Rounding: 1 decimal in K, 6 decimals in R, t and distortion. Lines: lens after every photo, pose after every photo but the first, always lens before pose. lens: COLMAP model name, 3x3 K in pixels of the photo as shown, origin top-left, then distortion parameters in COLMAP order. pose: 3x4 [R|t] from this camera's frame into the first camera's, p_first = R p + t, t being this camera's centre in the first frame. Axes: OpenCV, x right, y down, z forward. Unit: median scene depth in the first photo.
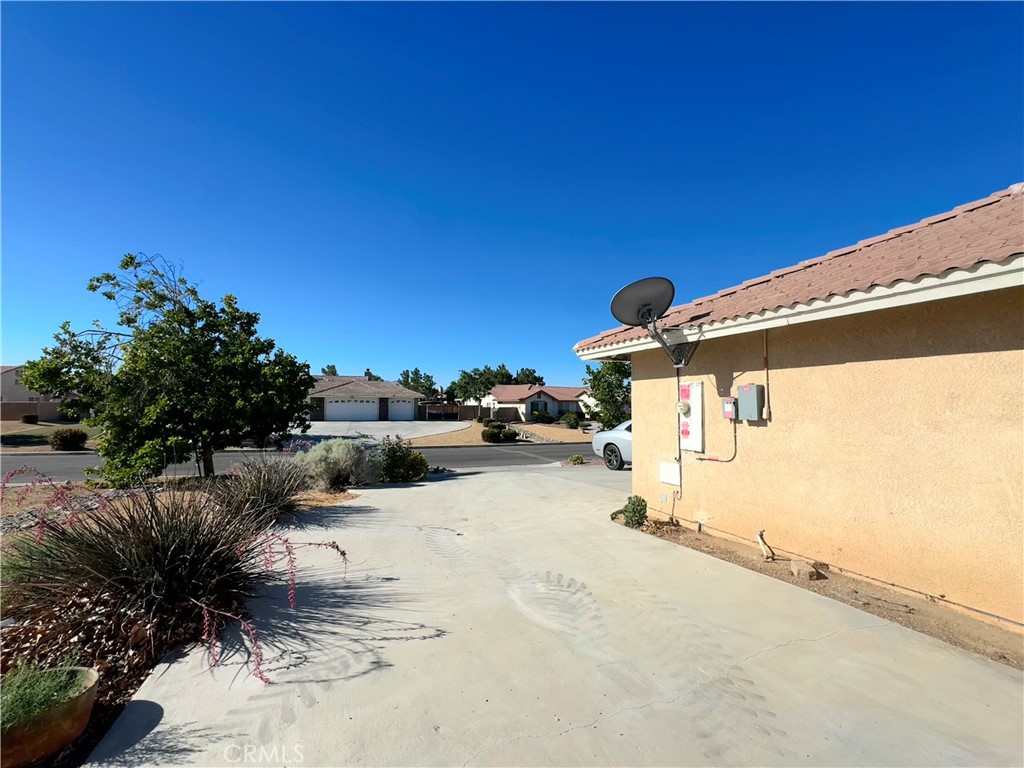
lens RADIAL K [[448.2, 0, 512.0], [0, 448.2, 384.0], [0, 0, 1]] dist [-0.005900, -0.000104]
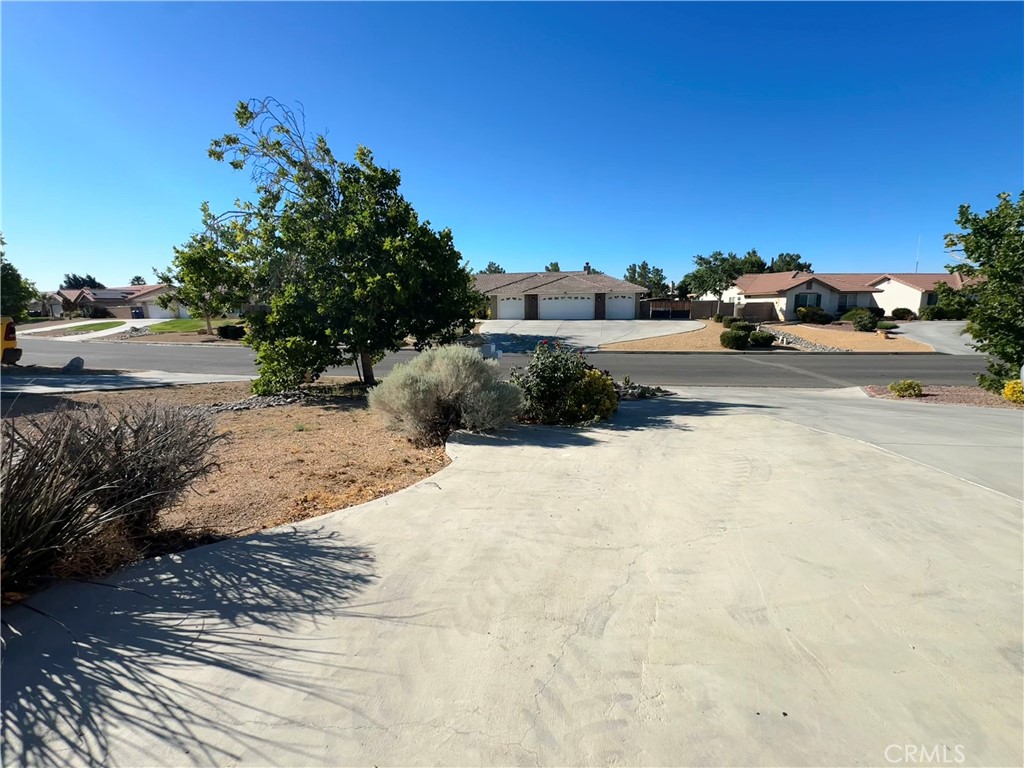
lens RADIAL K [[448.2, 0, 512.0], [0, 448.2, 384.0], [0, 0, 1]] dist [-0.005900, -0.000104]
pose [[0.878132, 0.068693, -0.473461, -0.009903], [0.037421, 0.976744, 0.211117, 0.011831], [0.476952, -0.203106, 0.855140, 0.123453]]
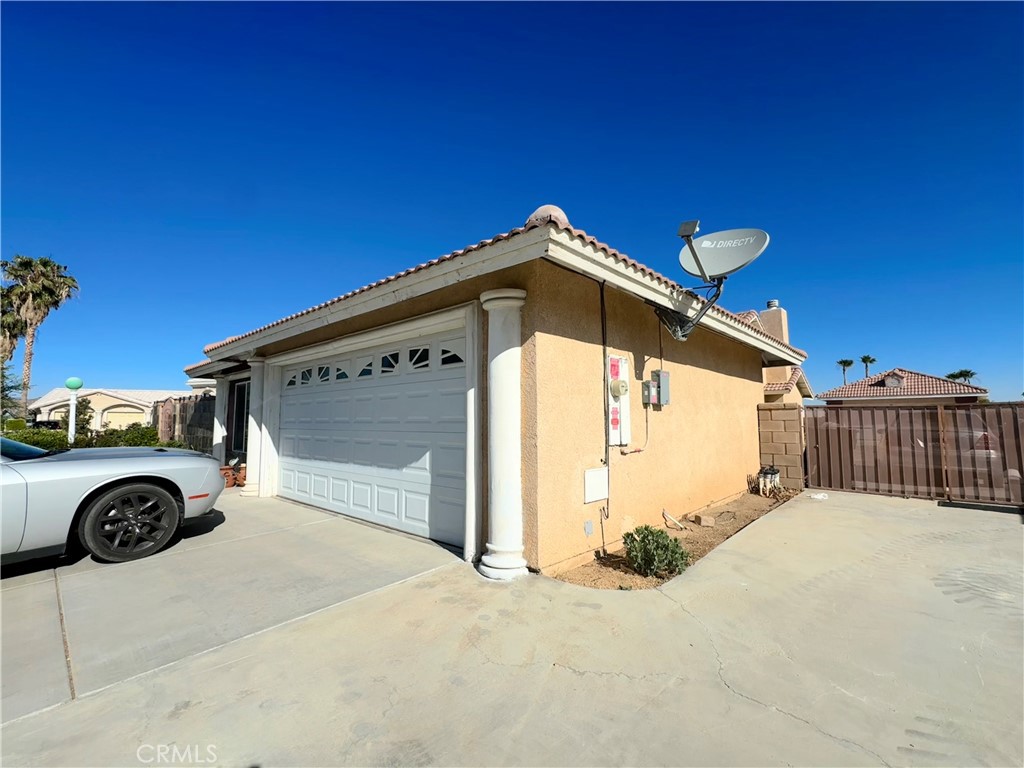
lens RADIAL K [[448.2, 0, 512.0], [0, 448.2, 384.0], [0, 0, 1]] dist [-0.005900, -0.000104]
pose [[-0.410154, 0.072324, 0.909144, -0.110262], [-0.049497, 0.993616, -0.101374, 0.063669], [-0.910672, -0.086578, -0.403956, 0.716889]]
